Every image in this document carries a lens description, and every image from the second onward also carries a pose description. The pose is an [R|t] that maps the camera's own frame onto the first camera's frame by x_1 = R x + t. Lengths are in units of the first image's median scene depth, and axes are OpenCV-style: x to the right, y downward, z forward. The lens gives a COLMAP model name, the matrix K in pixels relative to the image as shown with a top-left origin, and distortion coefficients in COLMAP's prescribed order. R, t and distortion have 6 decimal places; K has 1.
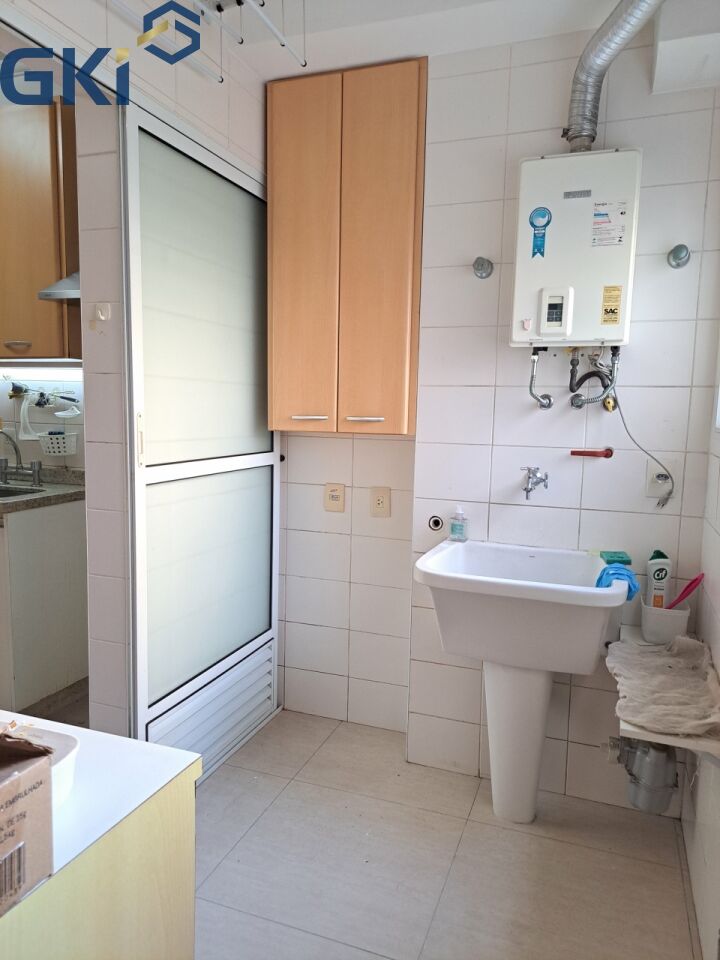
lens RADIAL K [[696.0, 0, 354.5], [0, 696.0, 481.1], [0, 0, 1]] dist [0.034753, -0.006206]
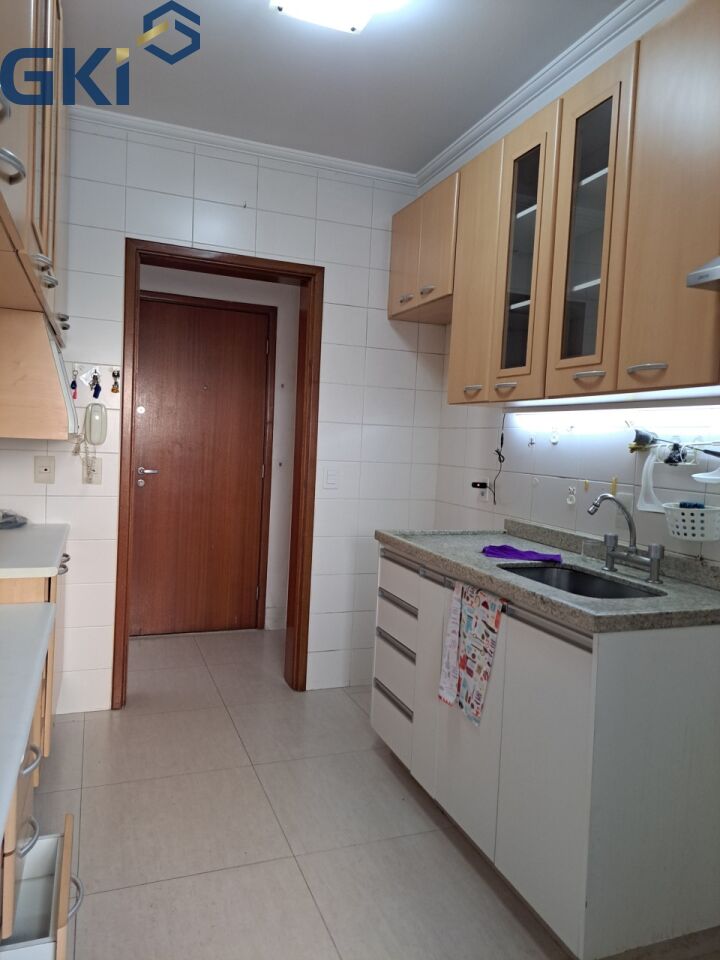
lens RADIAL K [[696.0, 0, 354.5], [0, 696.0, 481.1], [0, 0, 1]] dist [0.034753, -0.006206]
pose [[0.660149, 0.054590, -0.749148, -0.143990], [-0.114537, 0.993008, -0.028570, -0.036301], [0.742350, 0.104666, 0.661786, 0.329926]]
